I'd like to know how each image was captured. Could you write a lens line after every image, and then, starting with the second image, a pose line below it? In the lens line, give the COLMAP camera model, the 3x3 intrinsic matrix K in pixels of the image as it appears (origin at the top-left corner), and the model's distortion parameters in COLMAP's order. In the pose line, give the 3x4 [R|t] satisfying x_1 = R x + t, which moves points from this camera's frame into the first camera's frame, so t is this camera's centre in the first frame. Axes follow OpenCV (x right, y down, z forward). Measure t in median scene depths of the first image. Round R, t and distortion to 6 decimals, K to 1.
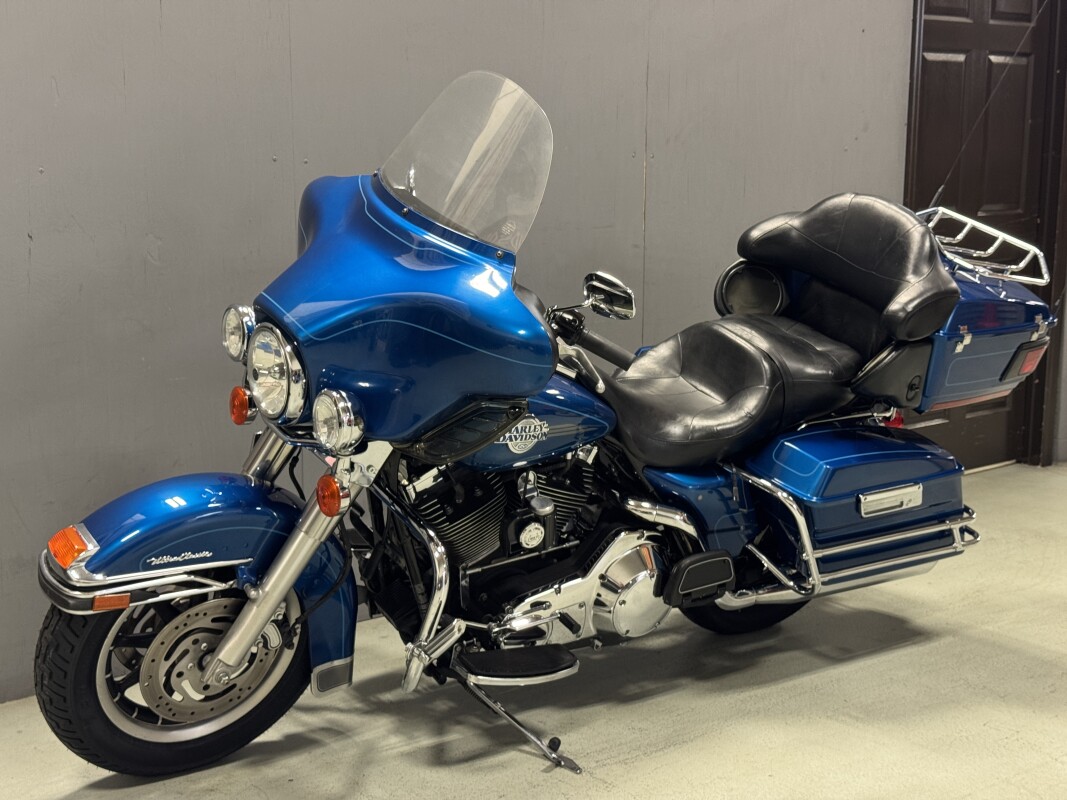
lens RADIAL K [[1487.7, 0, 533.5], [0, 1487.7, 400.0], [0, 0, 1]] dist [0.083495, -0.084172]
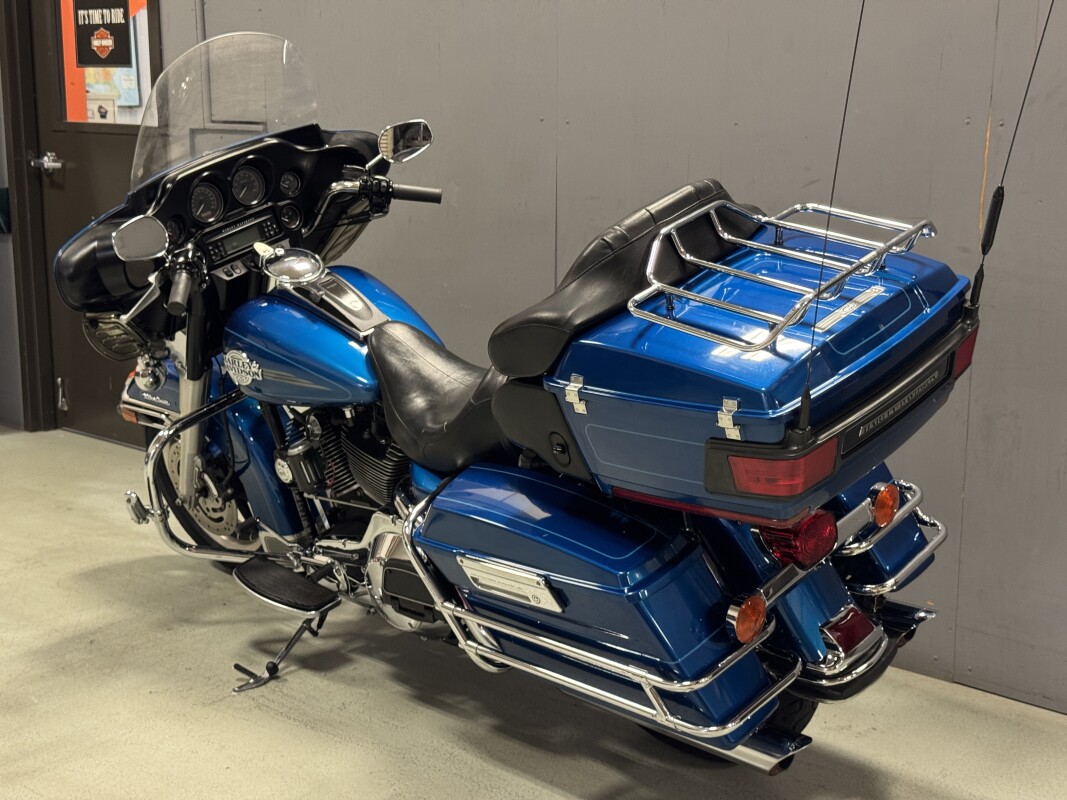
lens RADIAL K [[1496.7, 0, 533.5], [0, 1496.7, 400.0], [0, 0, 1]] dist [0.270232, -0.777280]
pose [[0.188739, 0.193156, -0.962844, 1.032504], [-0.175742, 0.971281, 0.160399, -0.157784], [0.966174, 0.138938, 0.217265, 0.901366]]
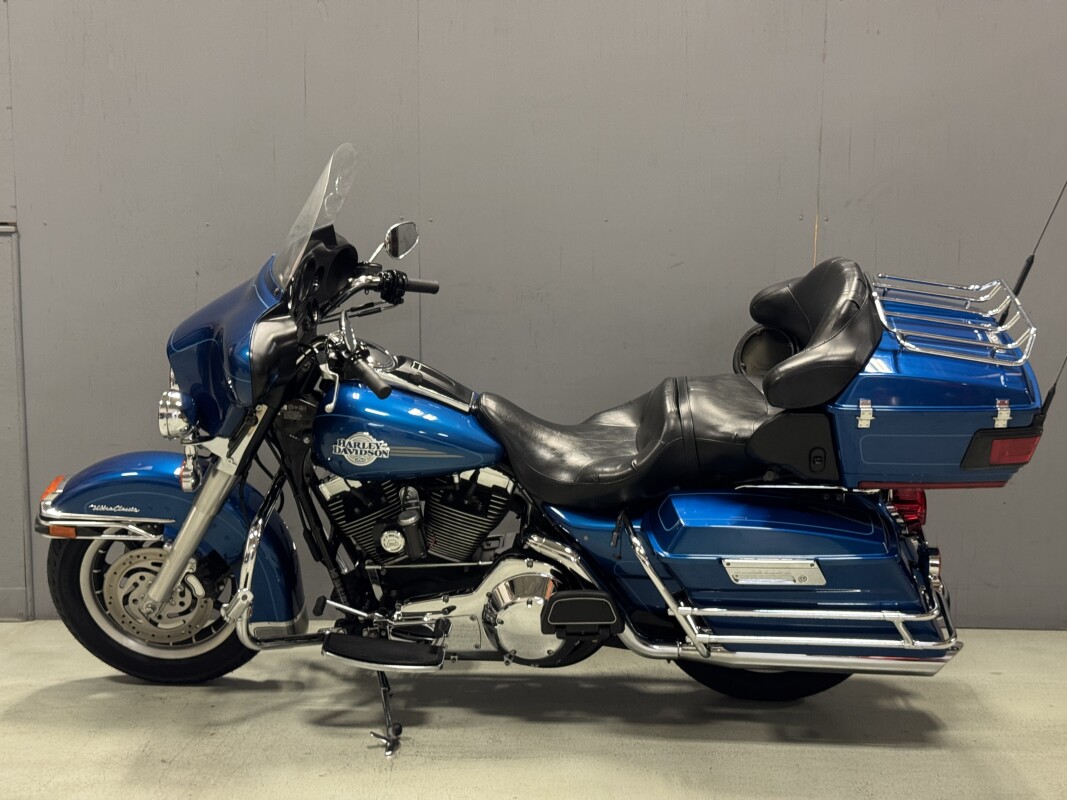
lens RADIAL K [[1517.1, 0, 533.5], [0, 1517.1, 400.0], [0, 0, 1]] dist [0.102201, -0.044188]
pose [[0.777966, 0.082961, -0.622805, 0.784719], [-0.112074, 0.993671, -0.007632, -0.020202], [0.618230, 0.075738, 0.782340, 0.134647]]
